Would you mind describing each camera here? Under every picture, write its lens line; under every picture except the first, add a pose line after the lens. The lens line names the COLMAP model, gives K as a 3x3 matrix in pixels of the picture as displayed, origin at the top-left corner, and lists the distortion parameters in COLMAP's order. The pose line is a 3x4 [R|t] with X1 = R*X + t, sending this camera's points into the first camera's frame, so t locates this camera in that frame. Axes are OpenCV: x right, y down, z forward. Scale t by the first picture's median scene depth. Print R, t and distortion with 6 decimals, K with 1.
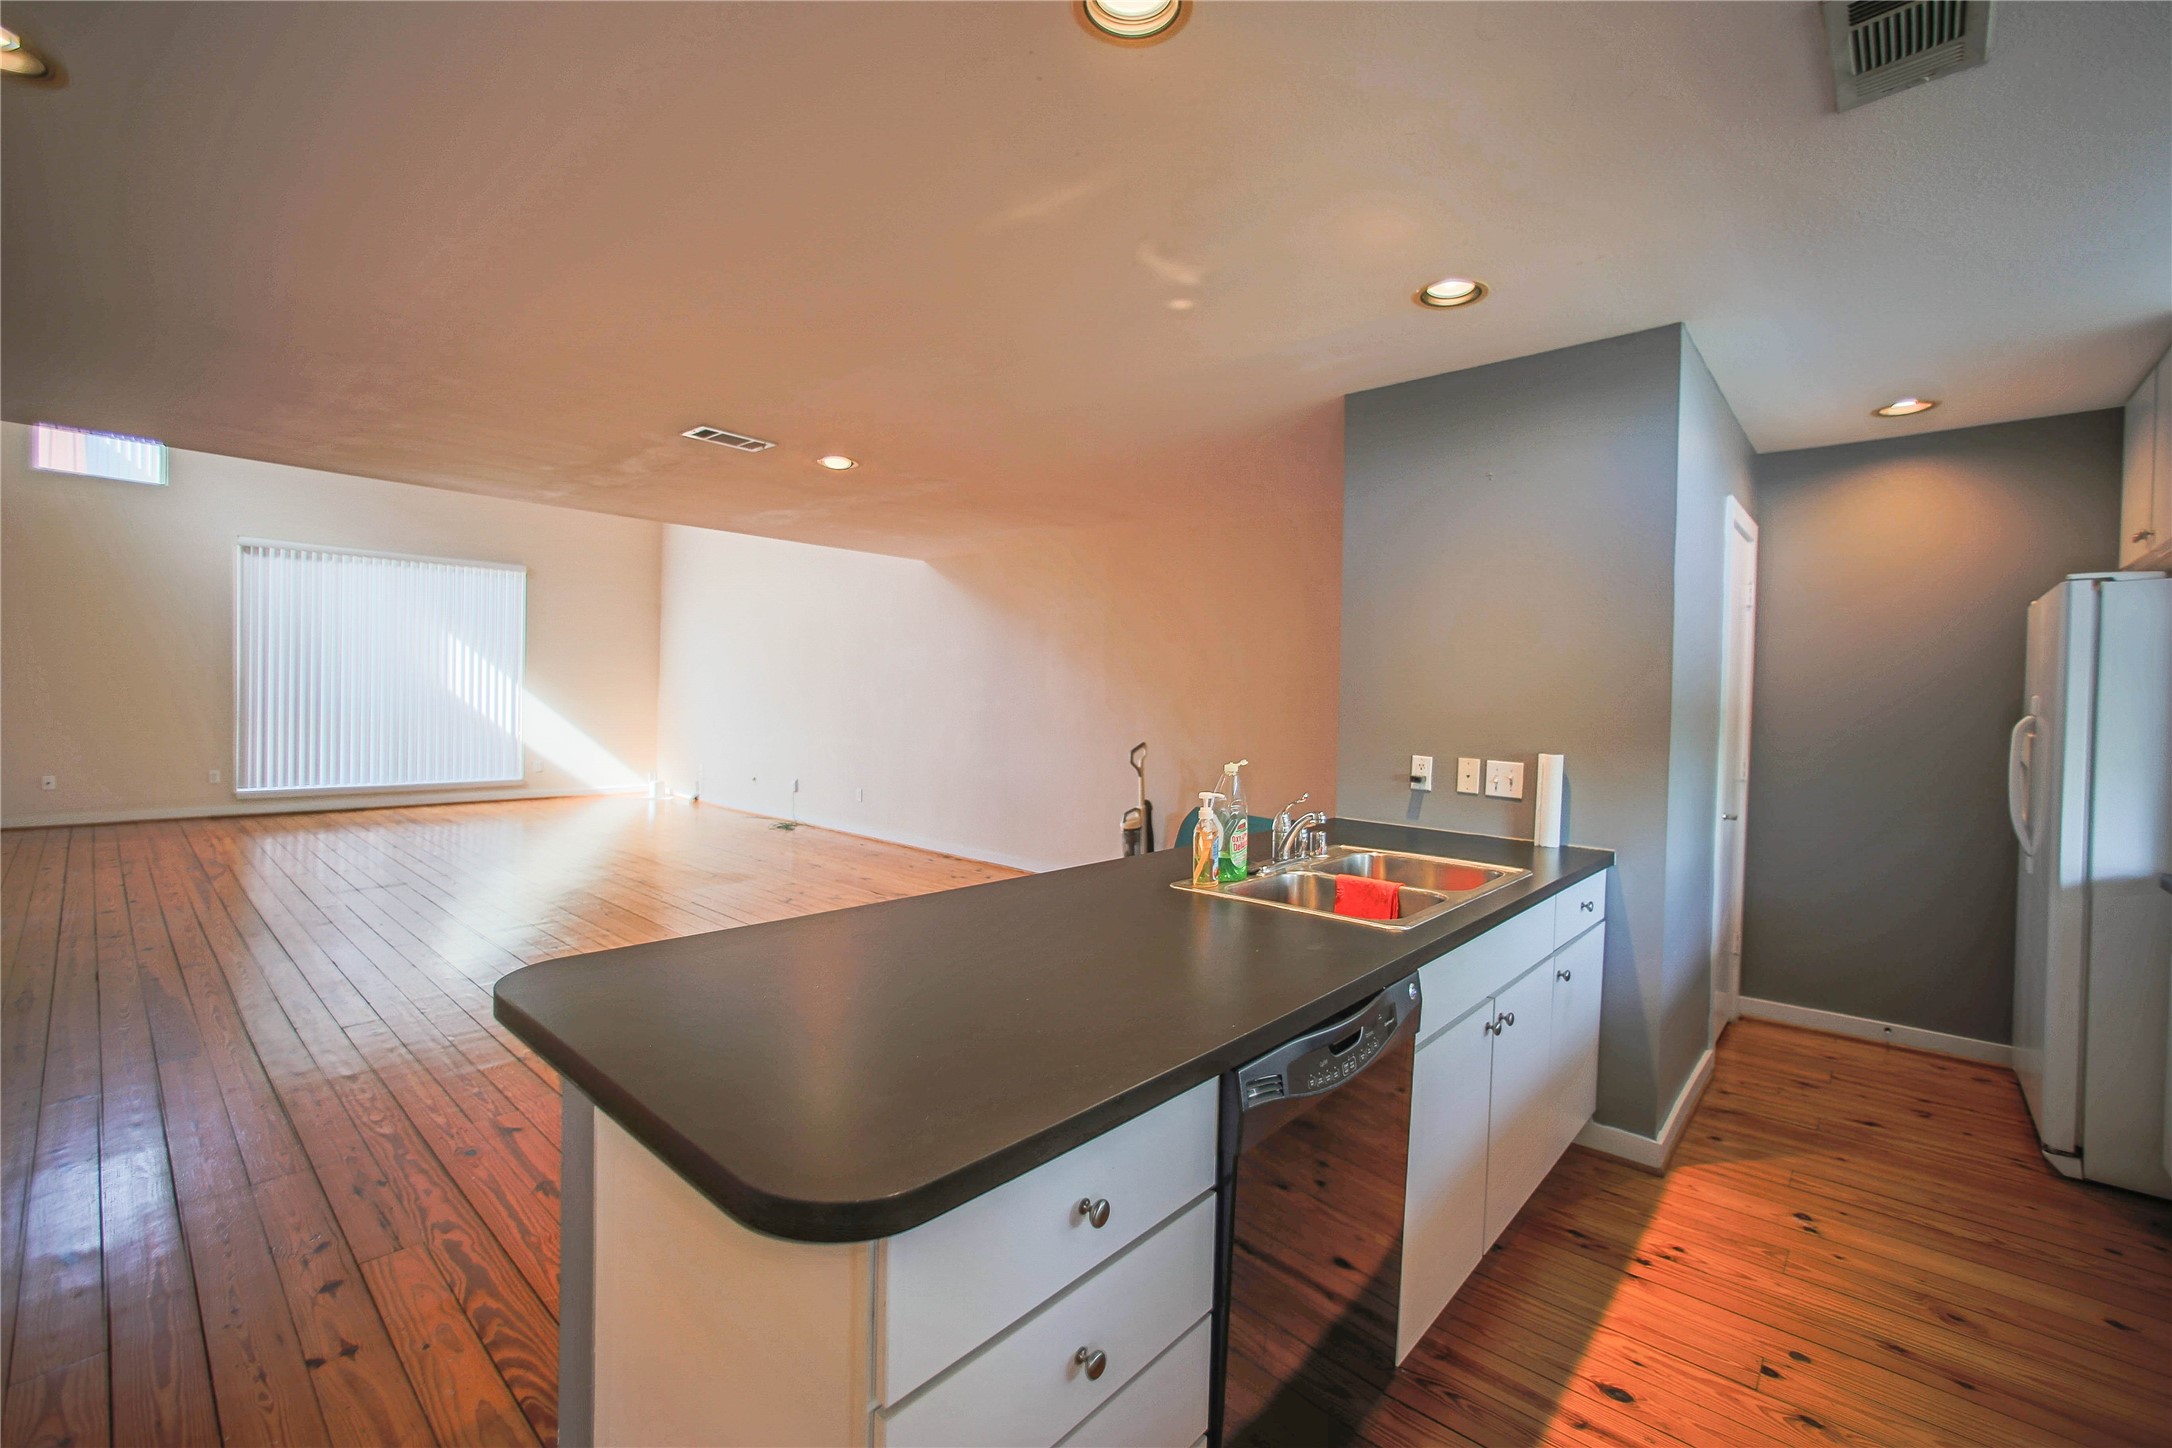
lens RADIAL K [[916.4, 0, 1091.3], [0, 916.4, 709.2], [0, 0, 1]] dist [-0.027383, 0.007424]
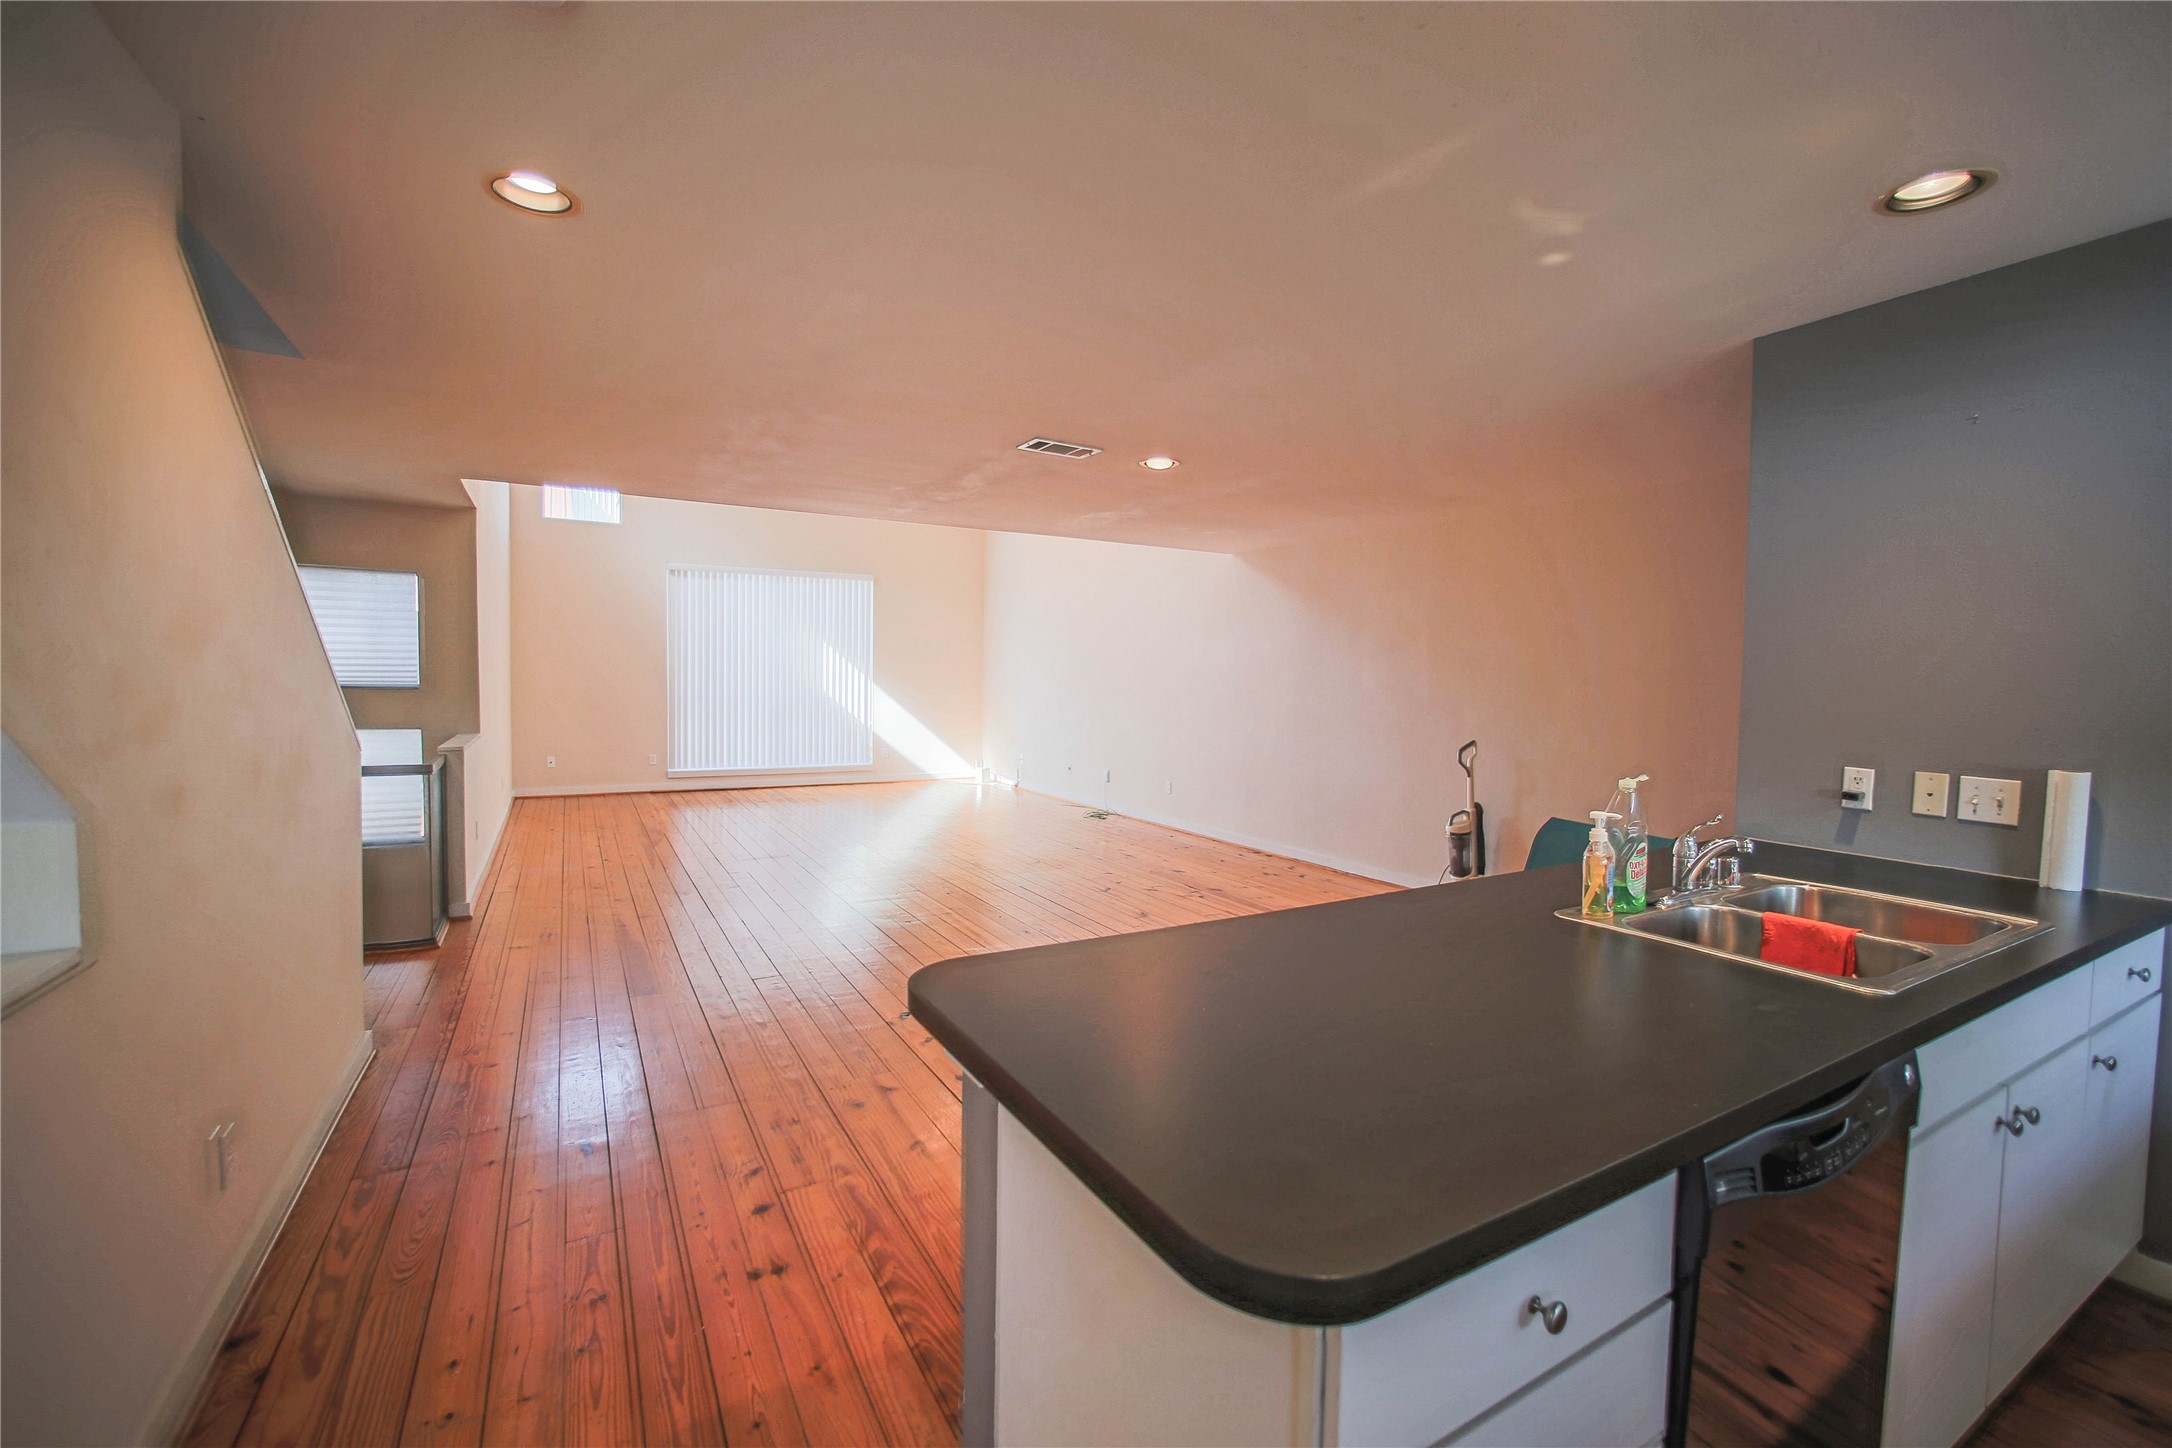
lens RADIAL K [[910.9, 0, 1090.6], [0, 910.9, 713.5], [0, 0, 1]] dist [-0.036760, 0.014959]
pose [[0.952565, 0.003147, -0.304320, -0.065738], [0.002722, 0.999818, 0.018857, -0.018250], [0.304324, -0.018791, 0.952383, 0.020465]]
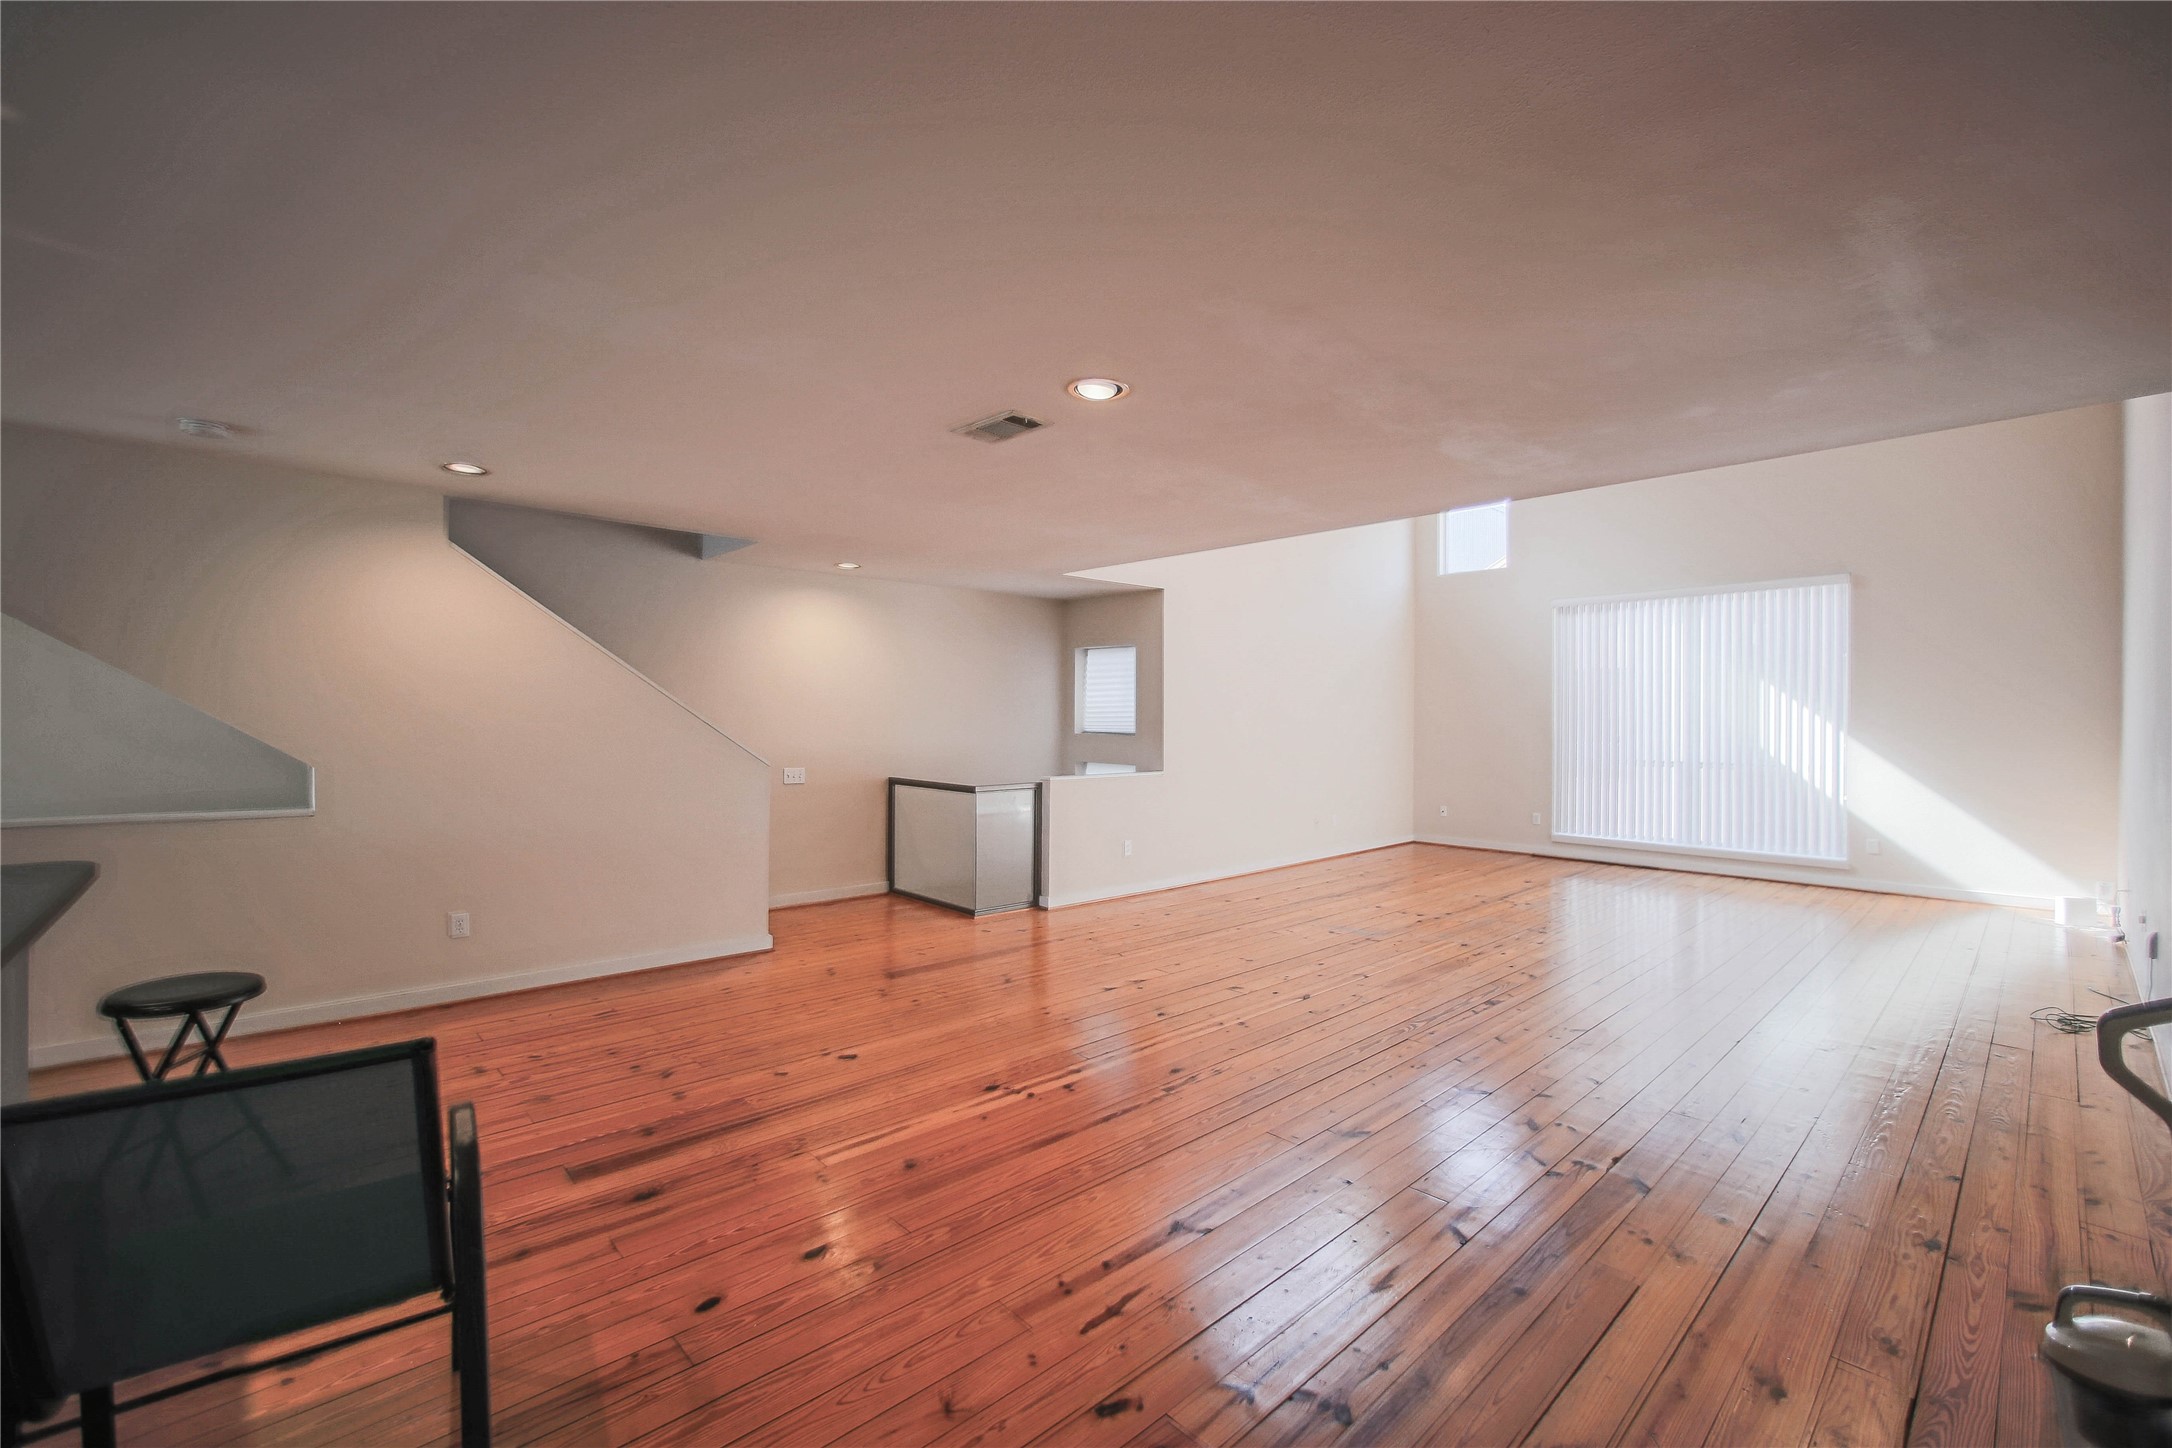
lens RADIAL K [[910.9, 0, 1090.6], [0, 910.9, 713.5], [0, 0, 1]] dist [-0.036760, 0.014959]
pose [[-0.075780, -0.027080, -0.996757, 0.396614], [-0.022467, 0.999424, -0.025444, -0.029371], [0.996871, 0.020466, -0.076345, 1.147916]]
